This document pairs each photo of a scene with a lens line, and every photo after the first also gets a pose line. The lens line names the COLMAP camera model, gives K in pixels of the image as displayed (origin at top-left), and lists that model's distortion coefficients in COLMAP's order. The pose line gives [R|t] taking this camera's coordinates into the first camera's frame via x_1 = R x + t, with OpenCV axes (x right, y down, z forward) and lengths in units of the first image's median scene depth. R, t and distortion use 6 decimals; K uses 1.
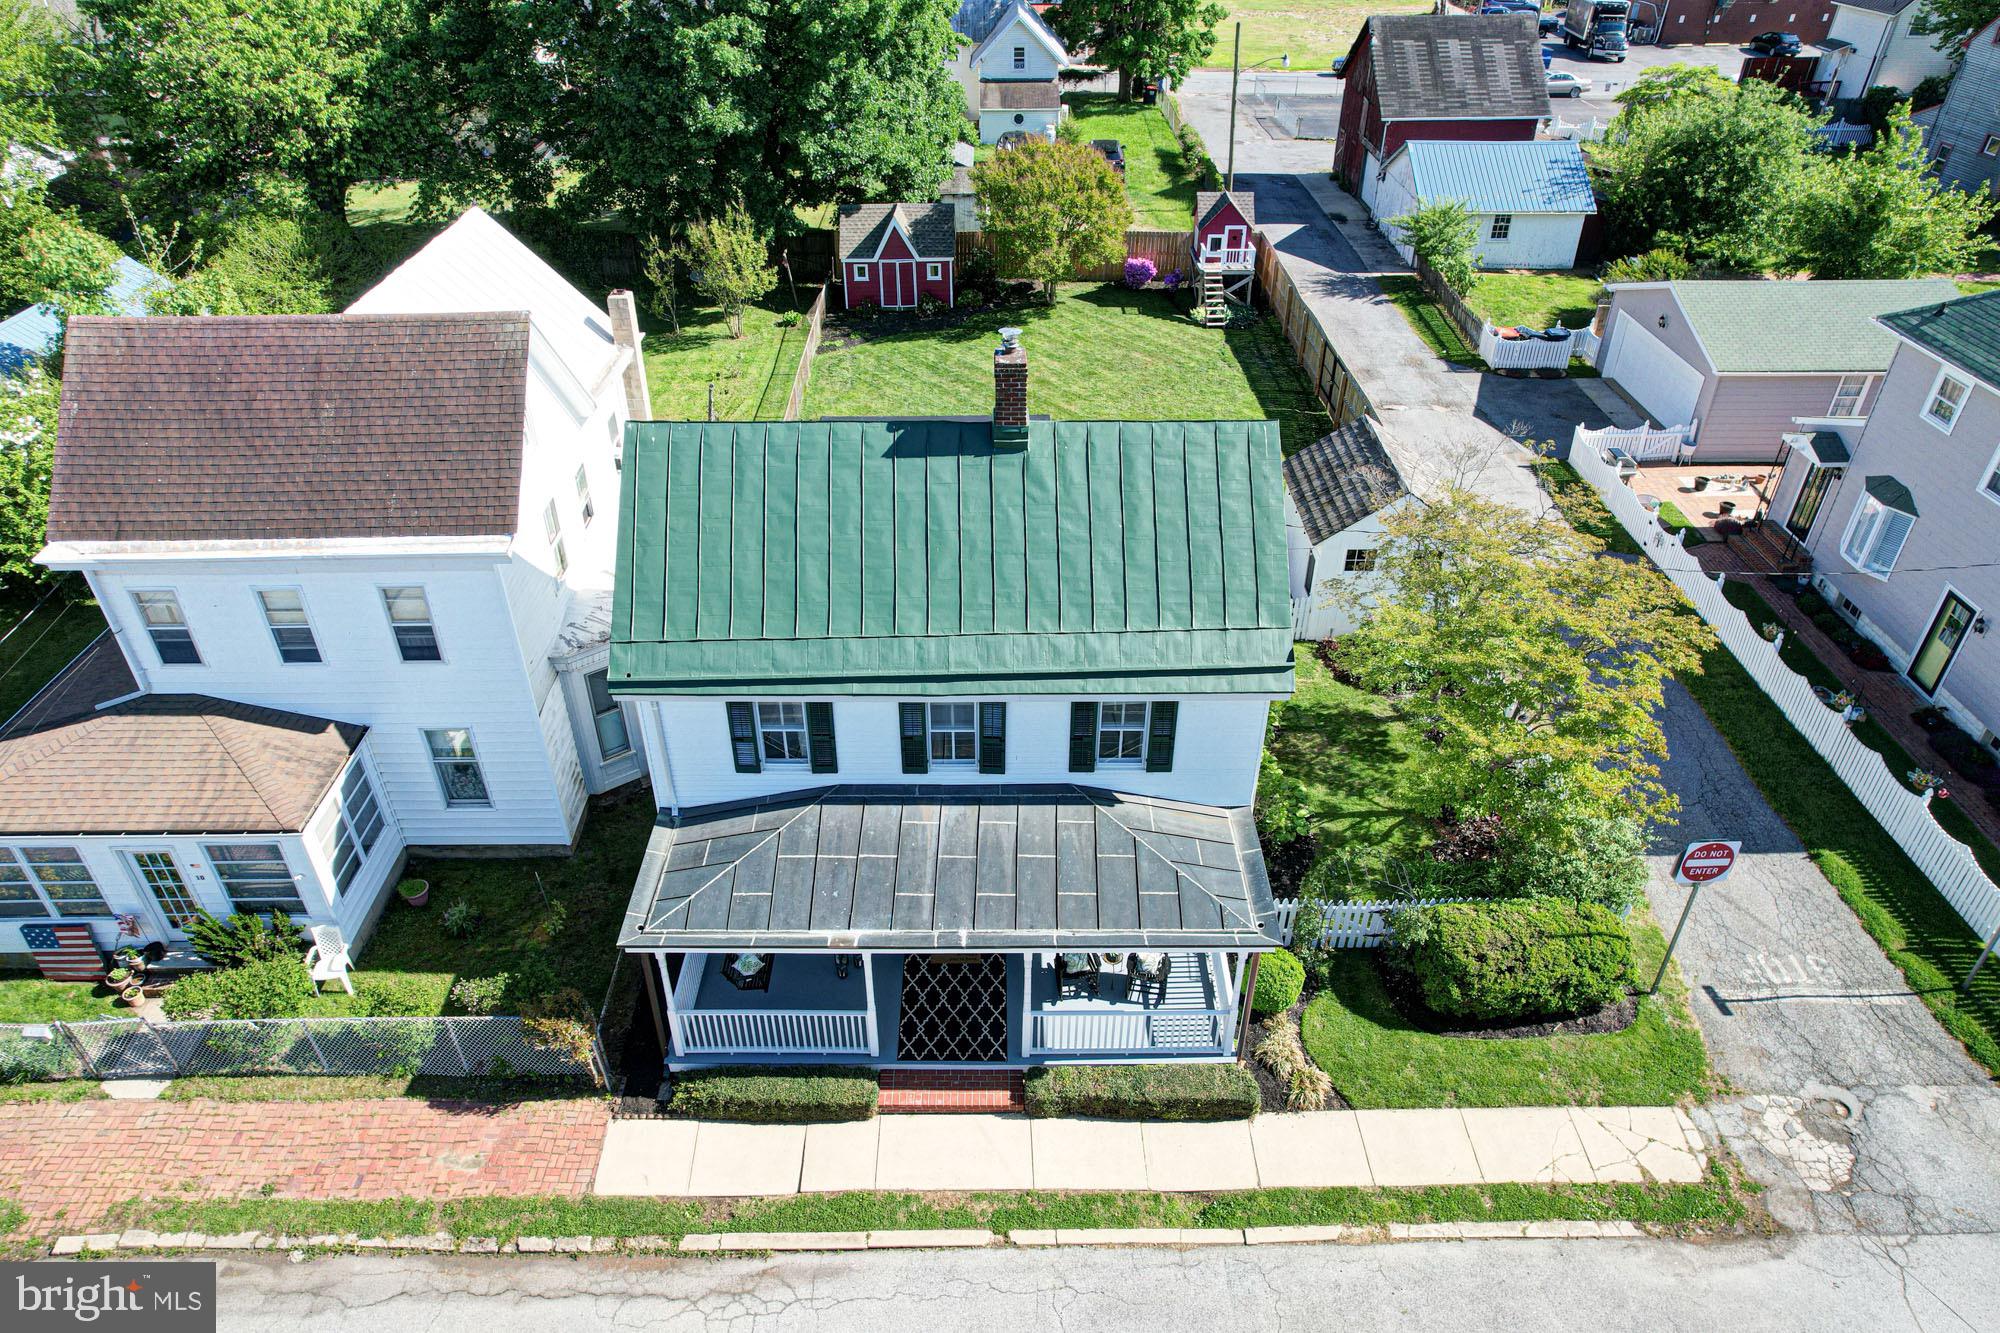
lens RADIAL K [[1281.2, 0, 993.3], [0, 1281.2, 686.5], [0, 0, 1]] dist [-0.080577, 0.073821]
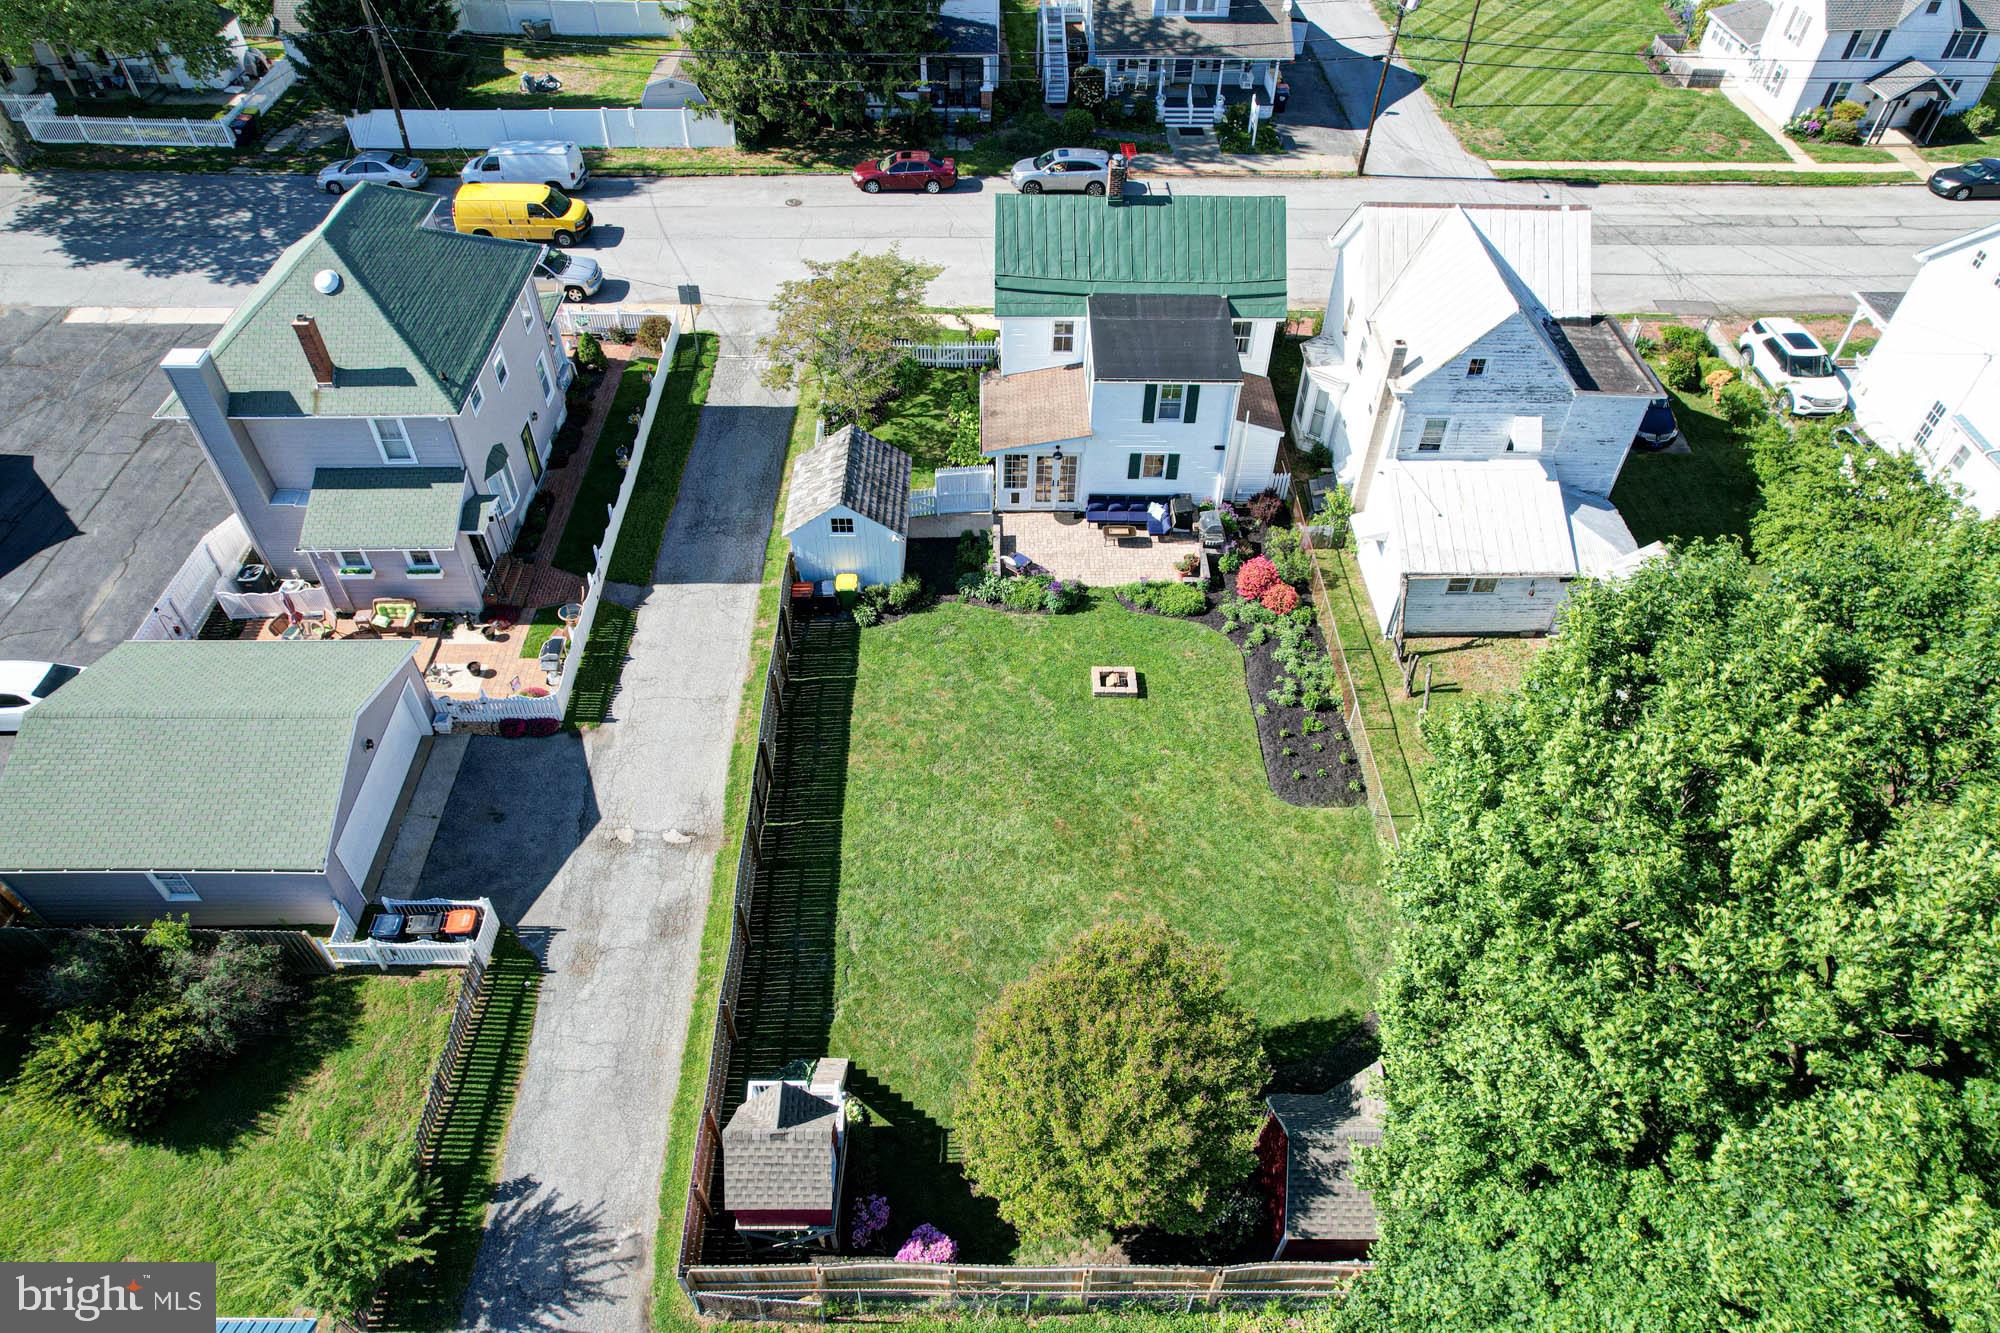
lens RADIAL K [[1281.2, 0, 993.3], [0, 1281.2, 686.5], [0, 0, 1]] dist [-0.080577, 0.073821]
pose [[-0.999986, -0.002078, -0.004907, 0.220571], [-0.005160, 0.147503, 0.989048, -2.134661], [-0.001332, 0.989059, -0.147512, 2.036968]]
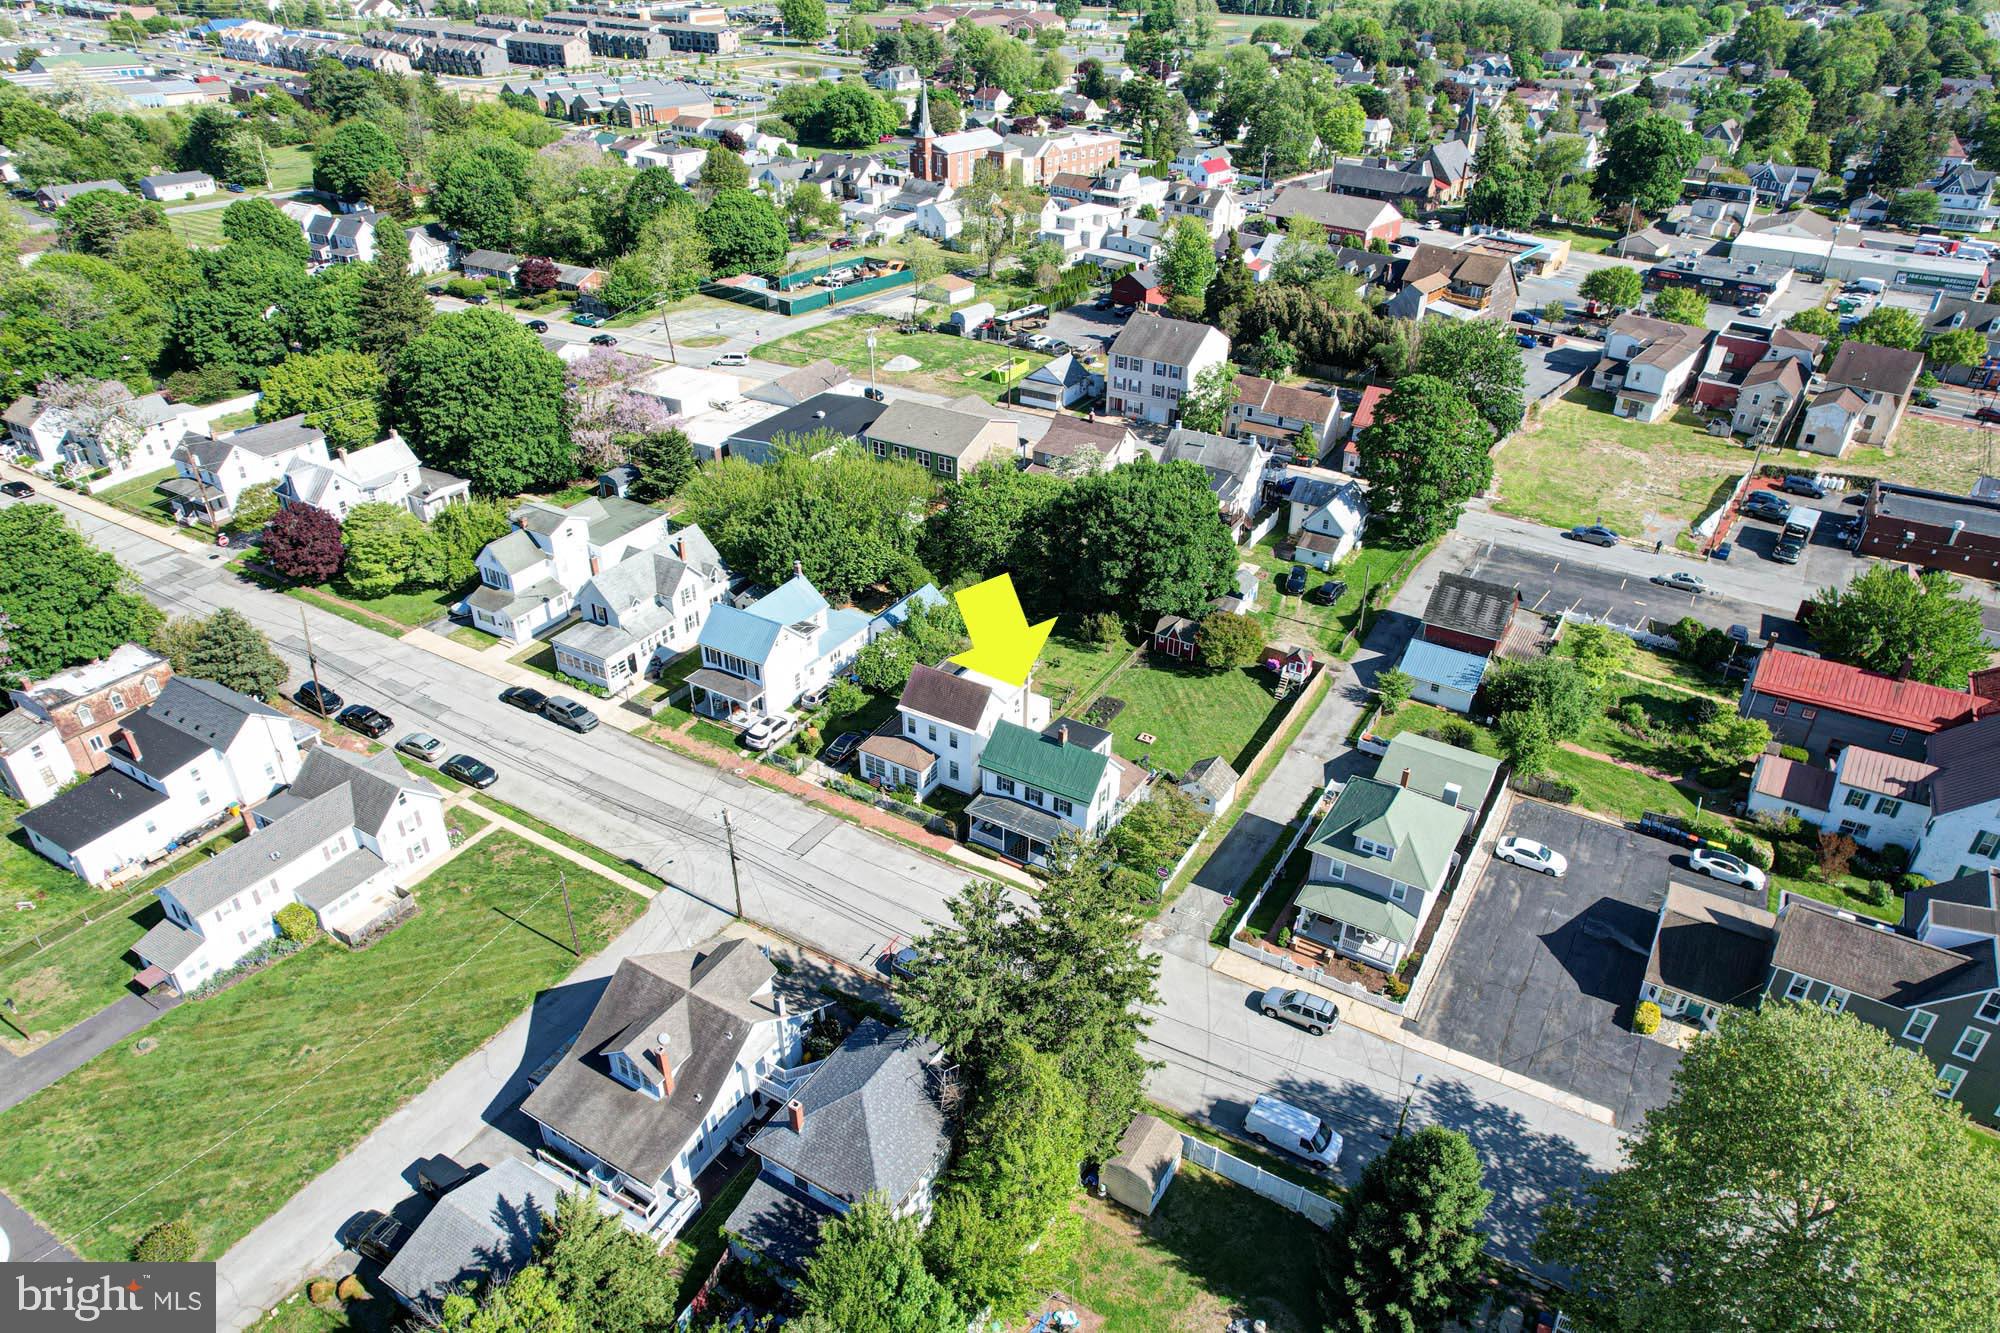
lens RADIAL K [[1281.2, 0, 993.3], [0, 1281.2, 686.5], [0, 0, 1]] dist [-0.080577, 0.073821]
pose [[0.848242, 0.286688, -0.445305, 1.859513], [-0.312710, 0.949718, 0.015762, -0.379609], [0.427433, 0.125881, 0.895240, -3.477739]]
